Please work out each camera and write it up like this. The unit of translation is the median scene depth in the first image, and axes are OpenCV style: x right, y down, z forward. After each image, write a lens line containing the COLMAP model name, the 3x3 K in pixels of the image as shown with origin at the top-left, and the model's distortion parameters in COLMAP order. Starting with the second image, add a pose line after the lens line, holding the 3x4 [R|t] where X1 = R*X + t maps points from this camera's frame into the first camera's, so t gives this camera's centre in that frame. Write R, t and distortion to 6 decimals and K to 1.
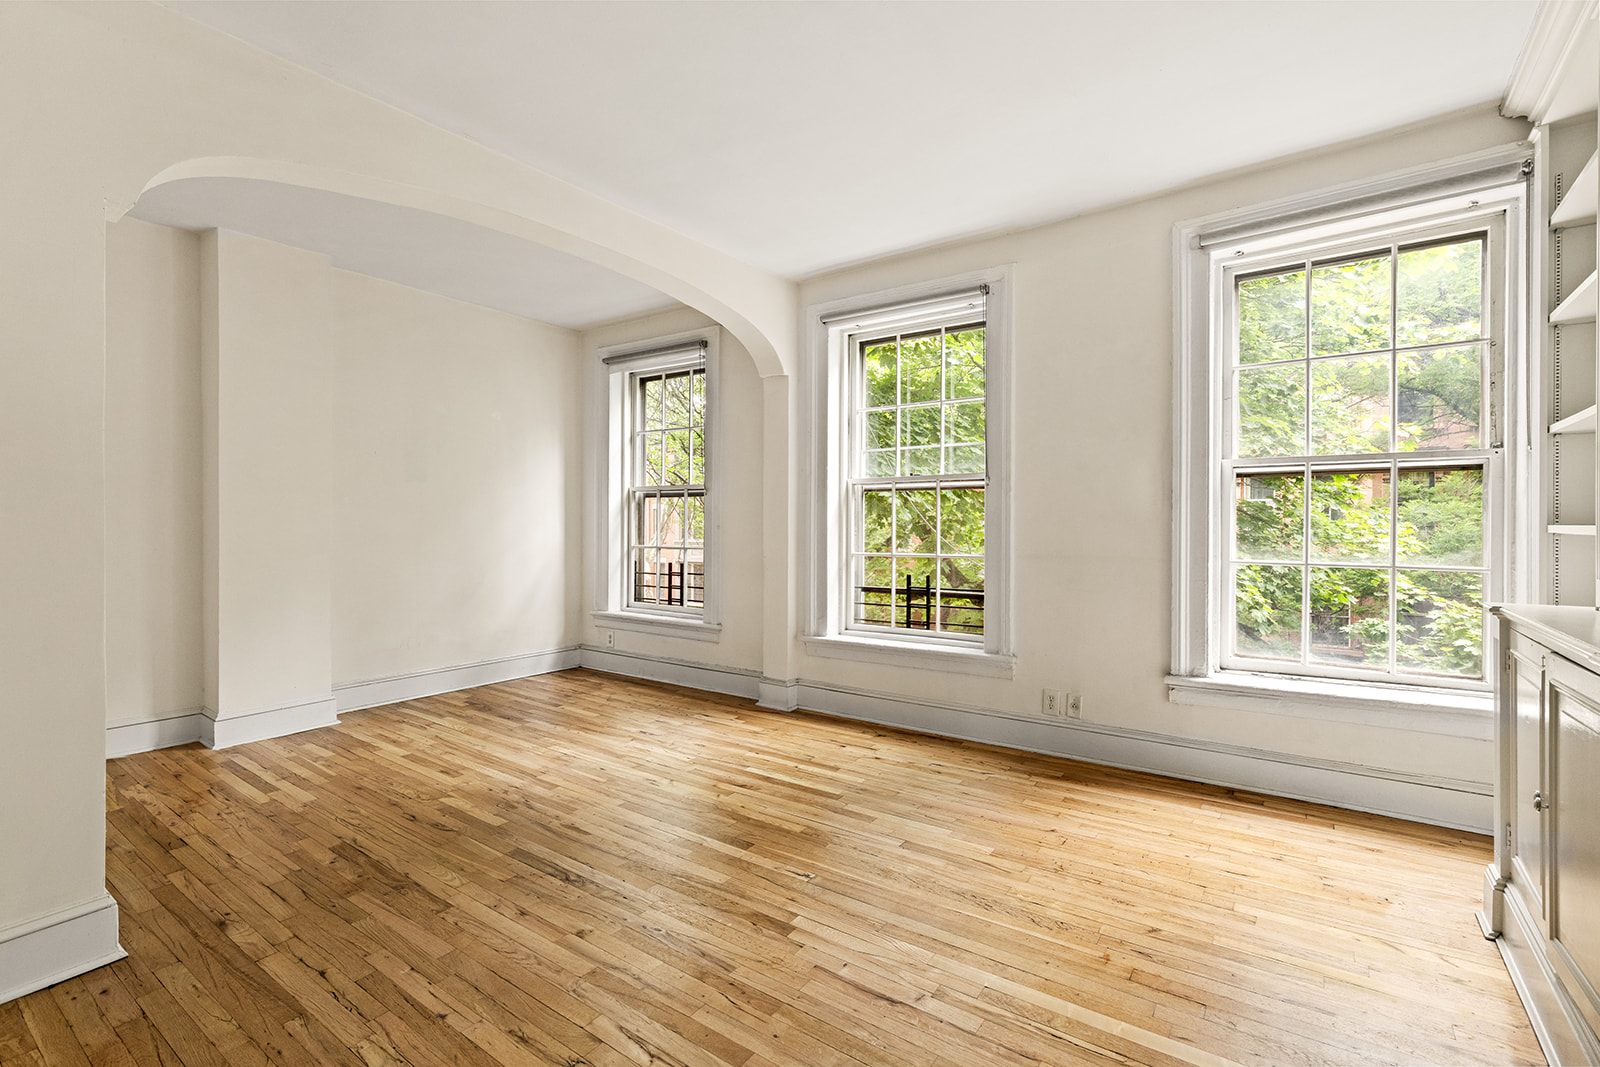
lens RADIAL K [[730.8, 0, 799.5], [0, 730.8, 529.2], [0, 0, 1]] dist [-0.000693, 0.000078]
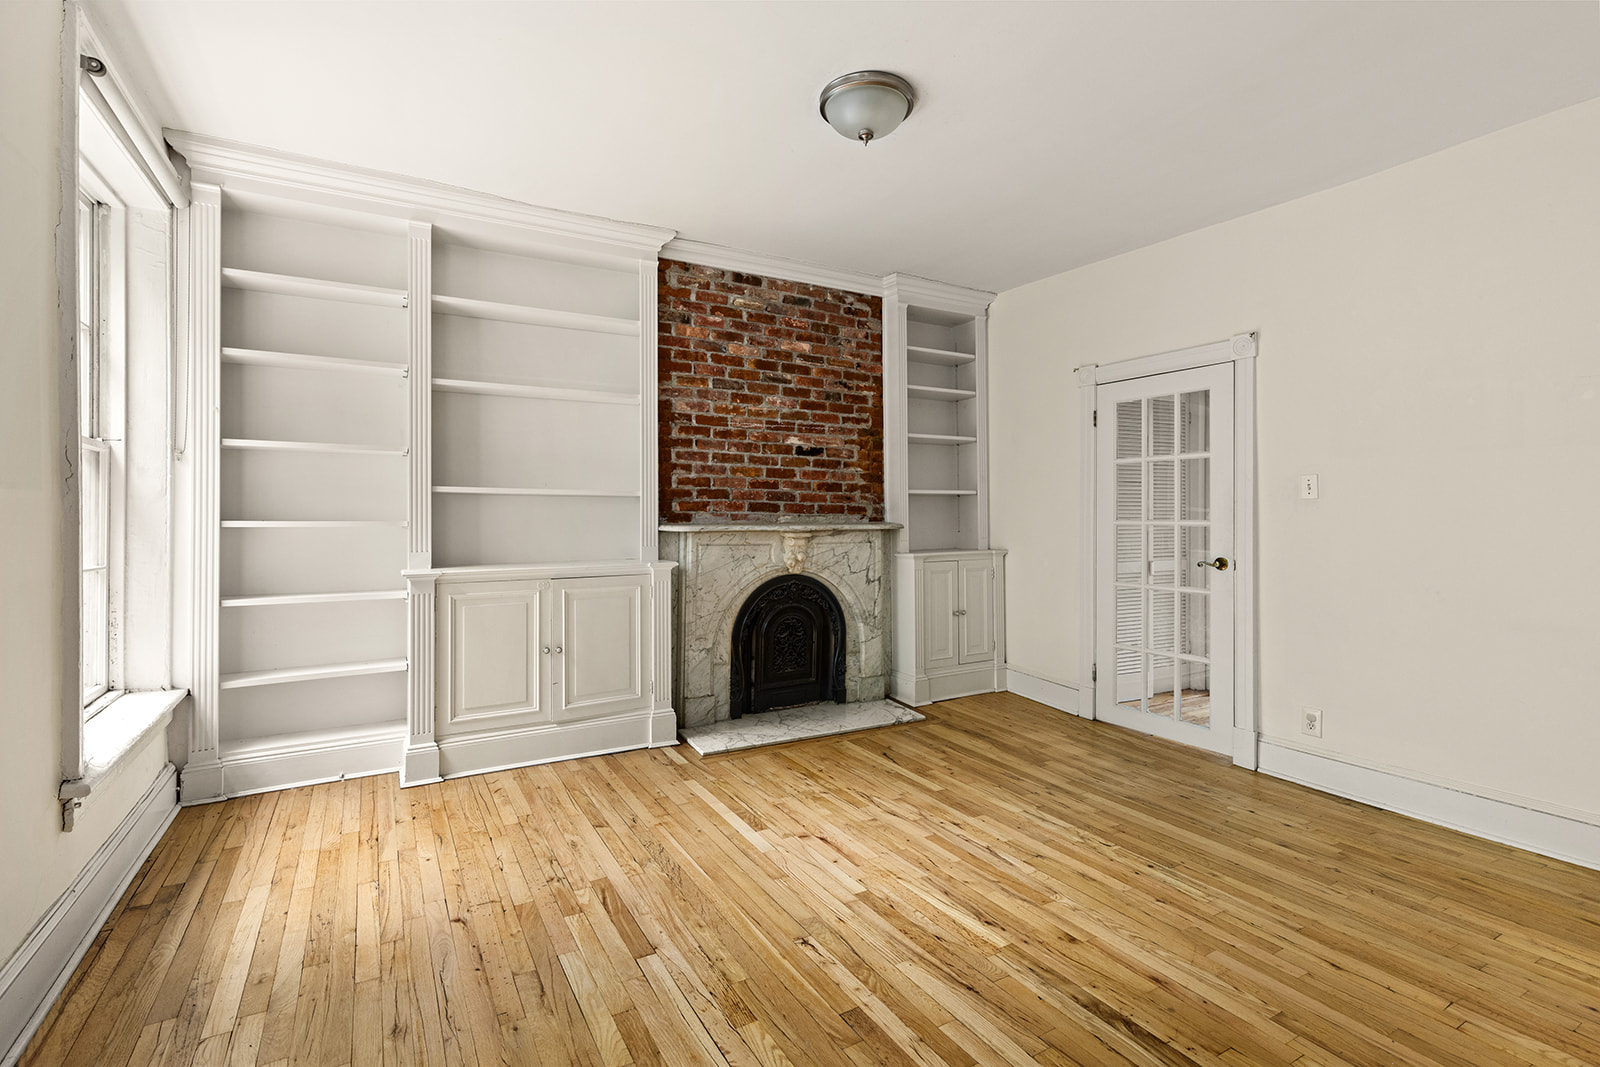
lens RADIAL K [[730.8, 0, 799.3], [0, 730.8, 524.2], [0, 0, 1]] dist [-0.000693, 0.000078]
pose [[-0.913700, 0.002932, 0.406379, -0.301070], [0.005404, 0.999973, 0.004935, 0.005026], [-0.406353, 0.006705, -0.913691, 1.662718]]
